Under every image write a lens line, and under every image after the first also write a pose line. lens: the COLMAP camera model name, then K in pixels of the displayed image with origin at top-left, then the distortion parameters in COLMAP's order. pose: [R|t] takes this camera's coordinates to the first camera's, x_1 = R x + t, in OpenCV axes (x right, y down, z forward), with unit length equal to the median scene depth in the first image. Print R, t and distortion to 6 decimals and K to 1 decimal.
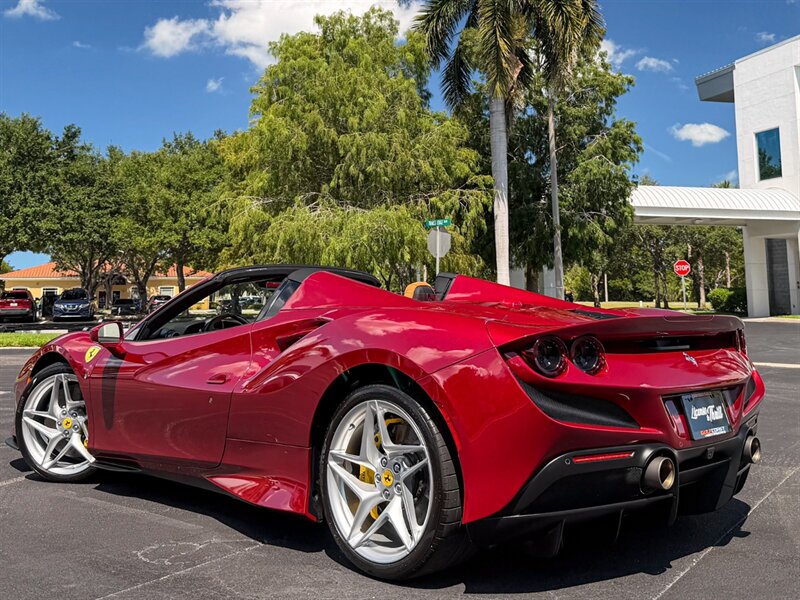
lens RADIAL K [[897.1, 0, 414.6], [0, 897.1, 181.8], [0, 0, 1]] dist [0.071424, 0.000000]
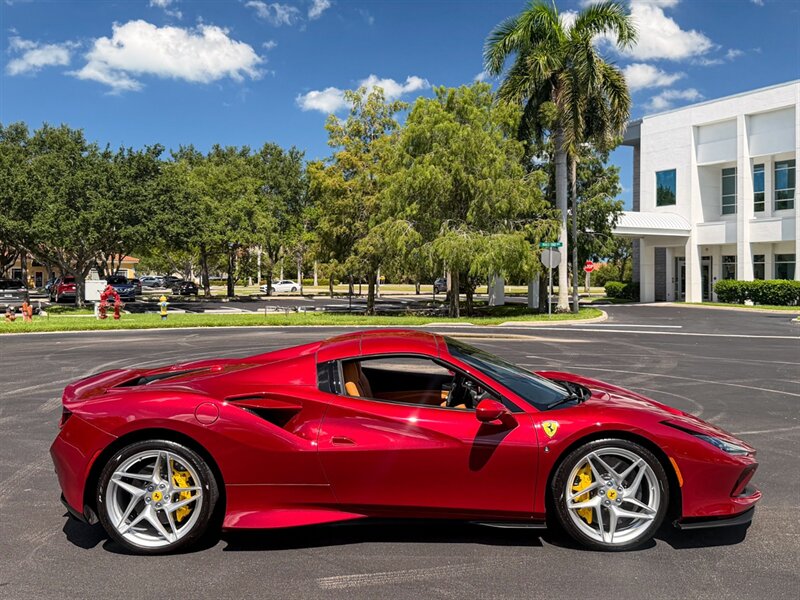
lens RADIAL K [[750.3, 0, 421.4], [0, 750.3, 288.9], [0, 0, 1]] dist [0.062302, 0.000000]
pose [[0.979689, 0.010488, 0.200247, -0.355090], [-0.038433, 0.989939, 0.136179, -0.034714], [-0.196804, -0.141109, 0.970235, -0.131546]]
